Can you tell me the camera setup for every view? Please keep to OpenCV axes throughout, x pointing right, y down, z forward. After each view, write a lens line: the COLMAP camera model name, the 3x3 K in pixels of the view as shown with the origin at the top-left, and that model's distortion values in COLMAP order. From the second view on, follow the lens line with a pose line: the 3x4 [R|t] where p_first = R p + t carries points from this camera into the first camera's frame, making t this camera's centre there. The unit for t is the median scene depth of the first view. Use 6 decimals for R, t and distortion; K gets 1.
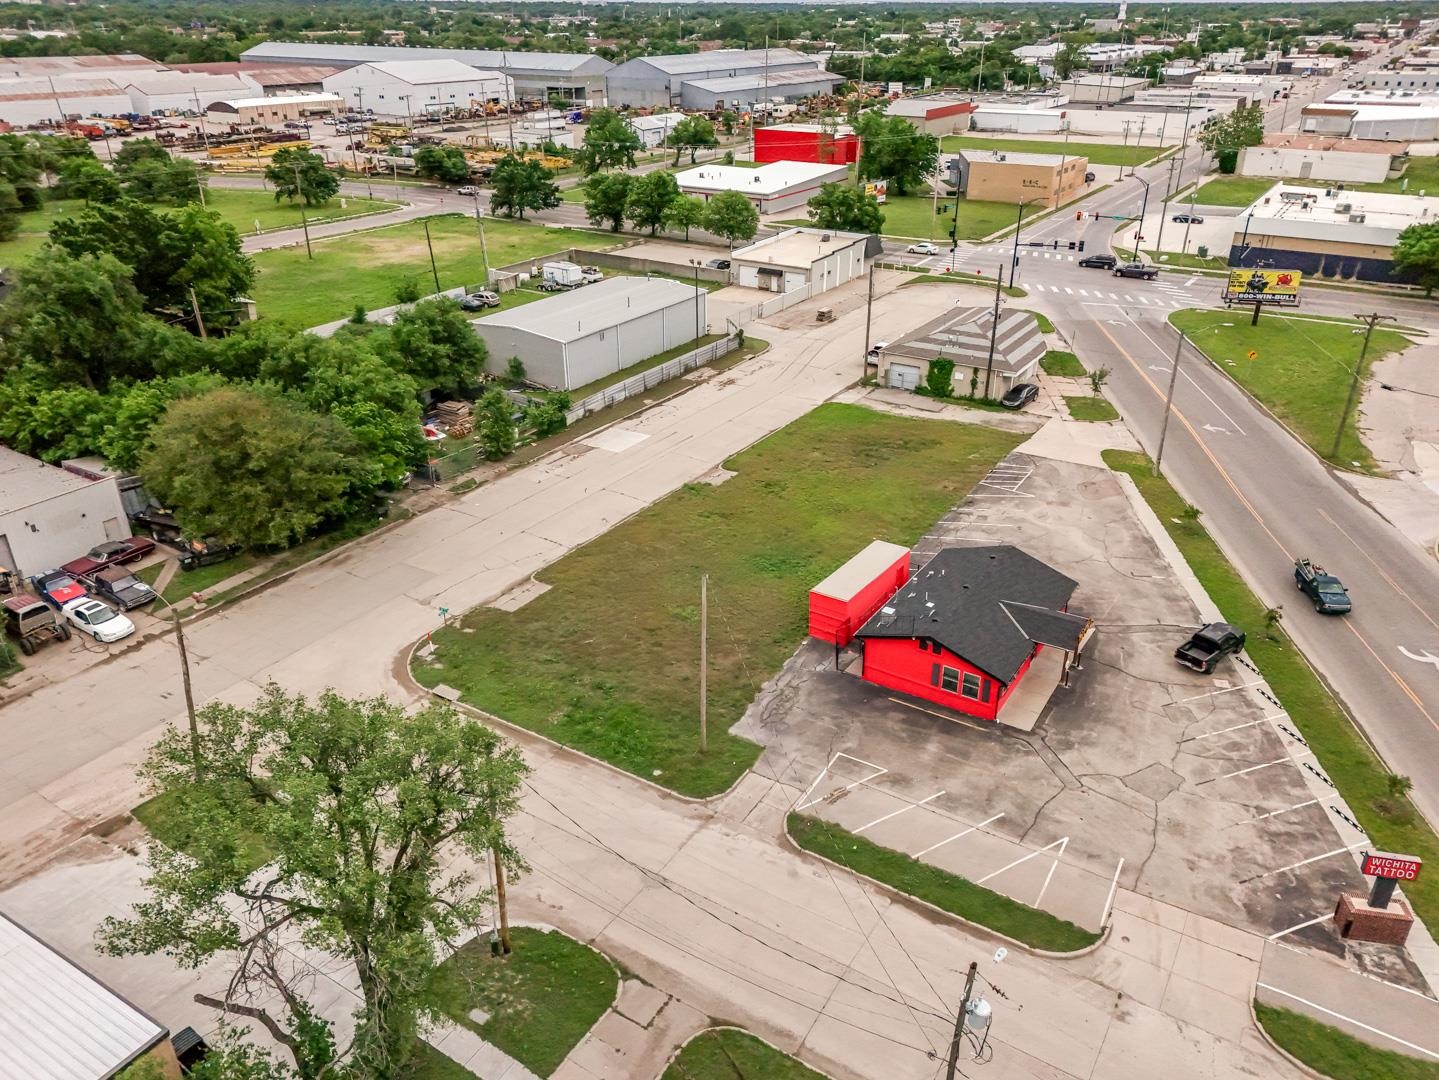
lens RADIAL K [[1066.8, 0, 719.5], [0, 1066.8, 540.0], [0, 0, 1]] dist [0.080259, -0.077837]
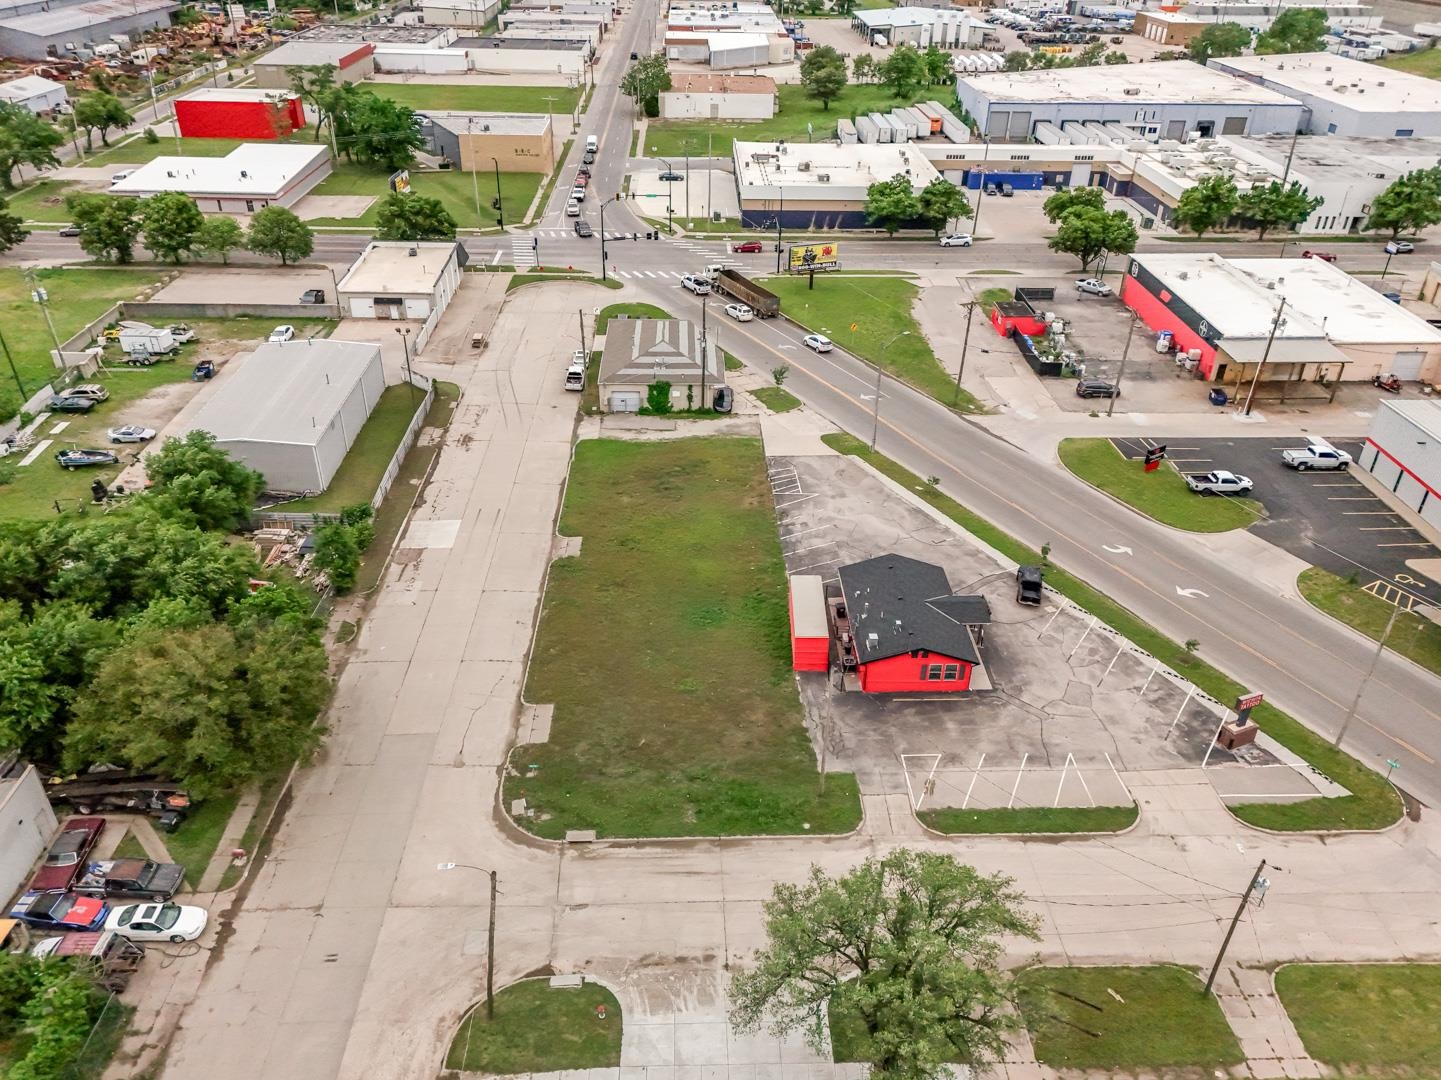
lens RADIAL K [[1072.4, 0, 725.8], [0, 1072.4, 542.9], [0, 0, 1]] dist [0.104638, -0.141679]
pose [[0.821052, -0.282926, 0.495809, -0.419613], [0.235256, 0.959056, 0.157690, -0.202045], [-0.520123, -0.012829, 0.853995, -0.016951]]
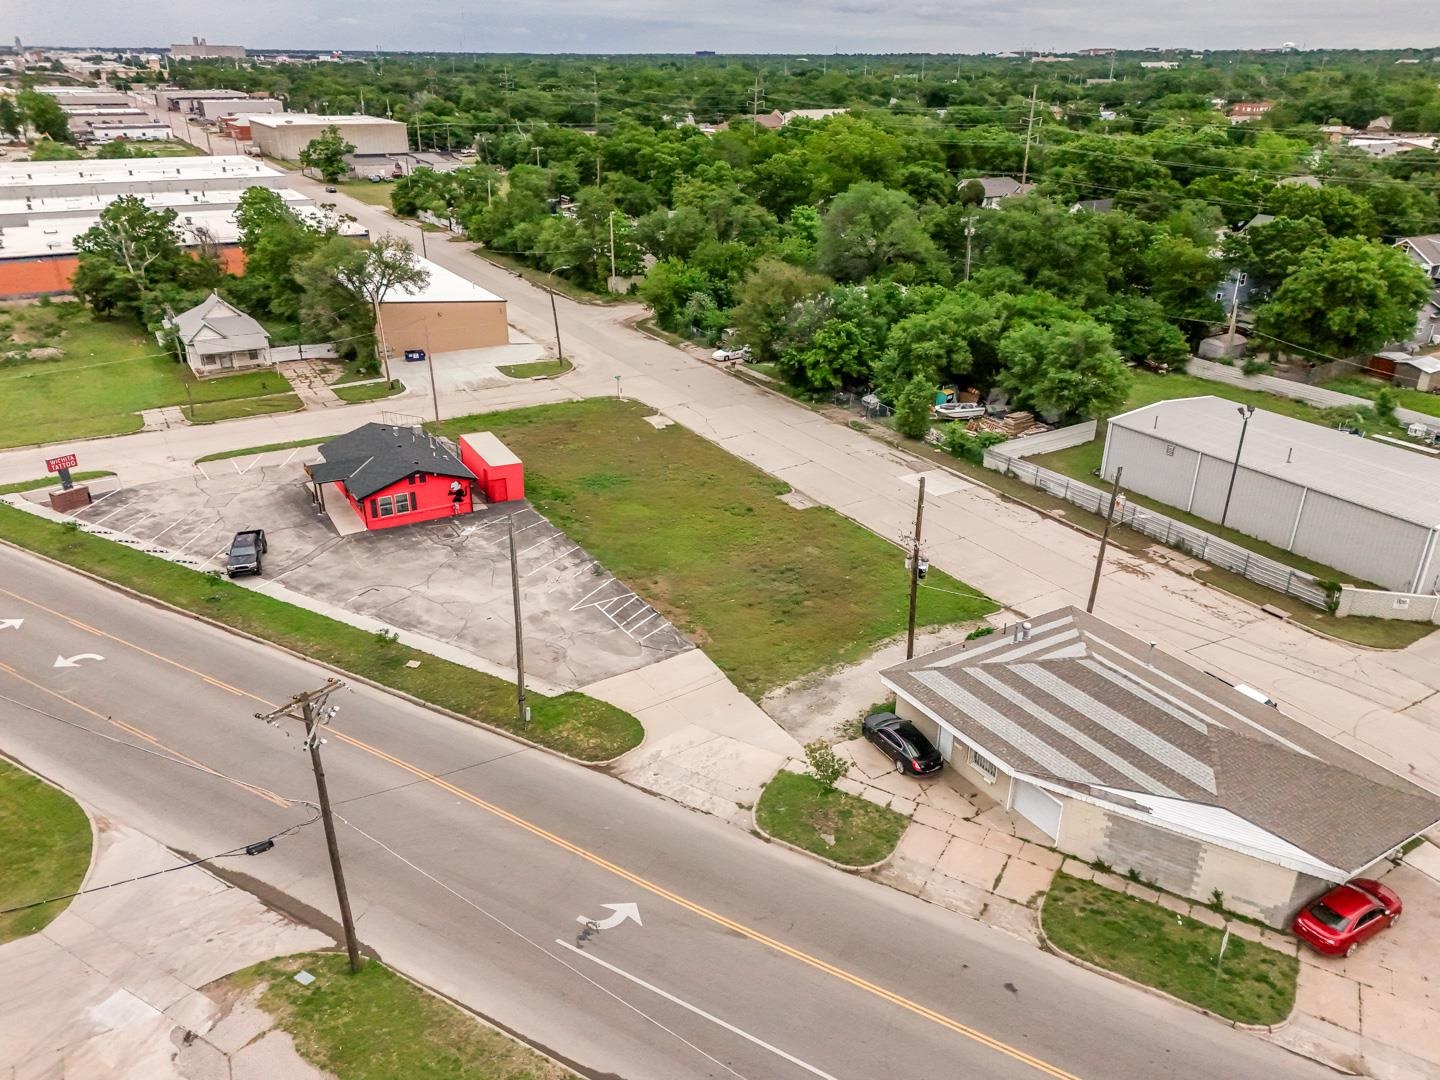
lens RADIAL K [[1042.7, 0, 721.3], [0, 1042.7, 557.7], [0, 0, 1]] dist [0.072867, -0.064574]
pose [[-0.441130, 0.382273, -0.811956, 0.831155], [-0.404836, 0.722697, 0.560194, -0.533140], [0.800945, 0.575827, -0.164046, 1.152478]]
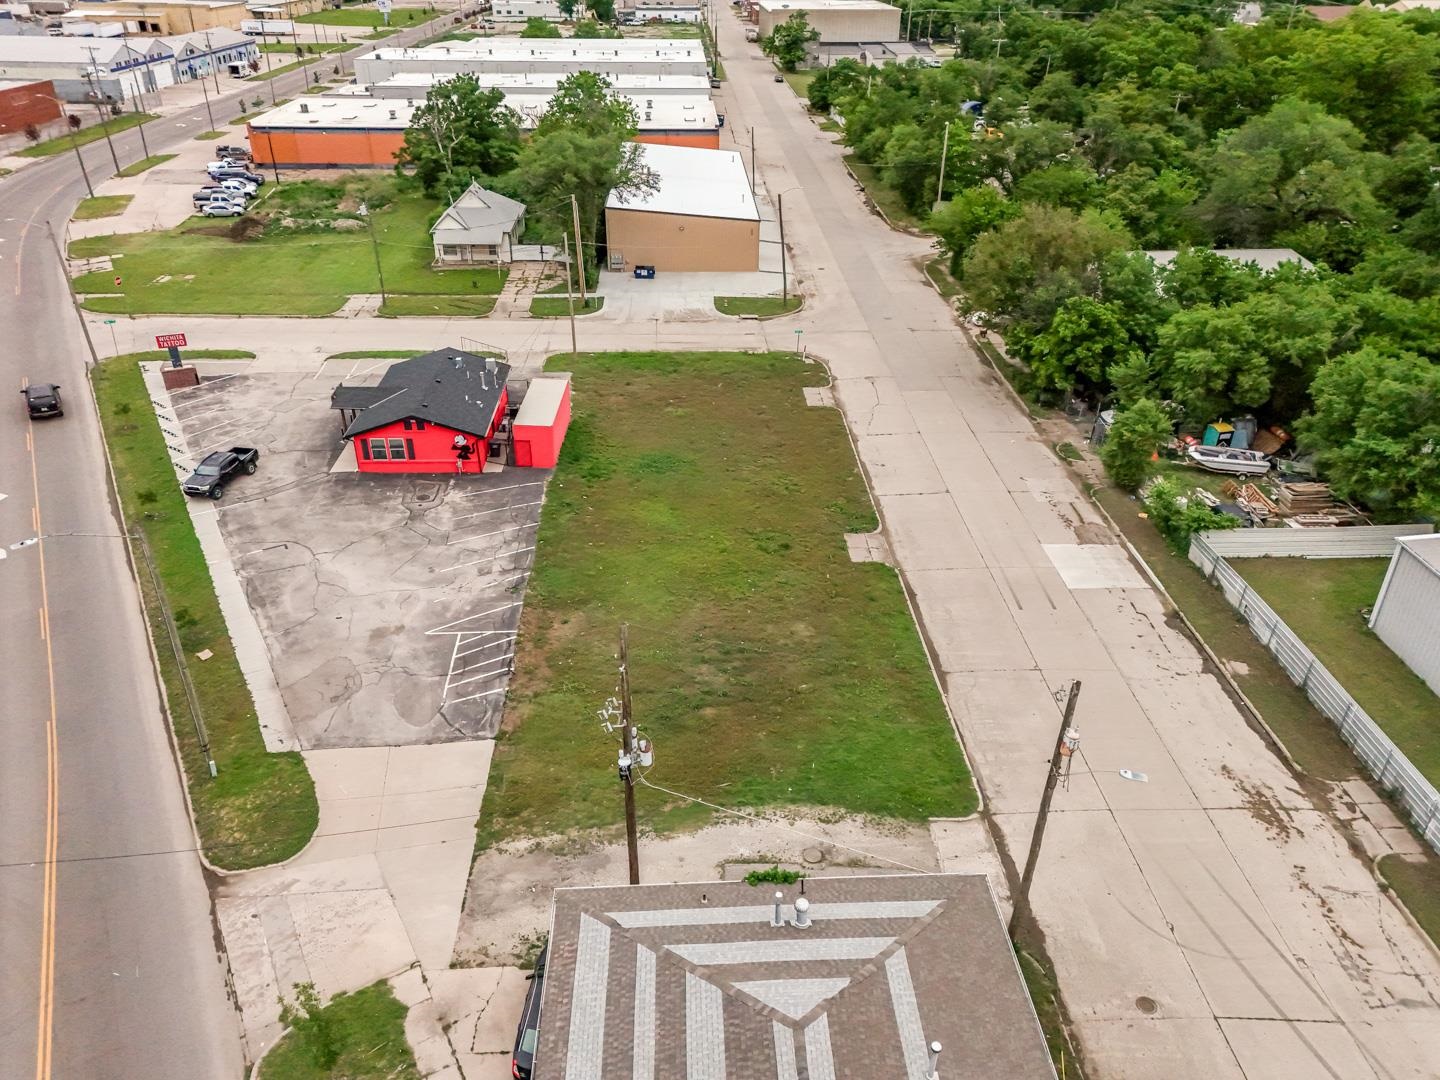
lens RADIAL K [[1042.7, 0, 721.3], [0, 1042.7, 557.7], [0, 0, 1]] dist [0.072867, -0.064574]
pose [[-0.816903, 0.287686, -0.499905, 0.432078], [-0.262610, 0.586157, 0.766457, -0.570331], [0.513522, 0.757401, -0.403284, 1.259838]]
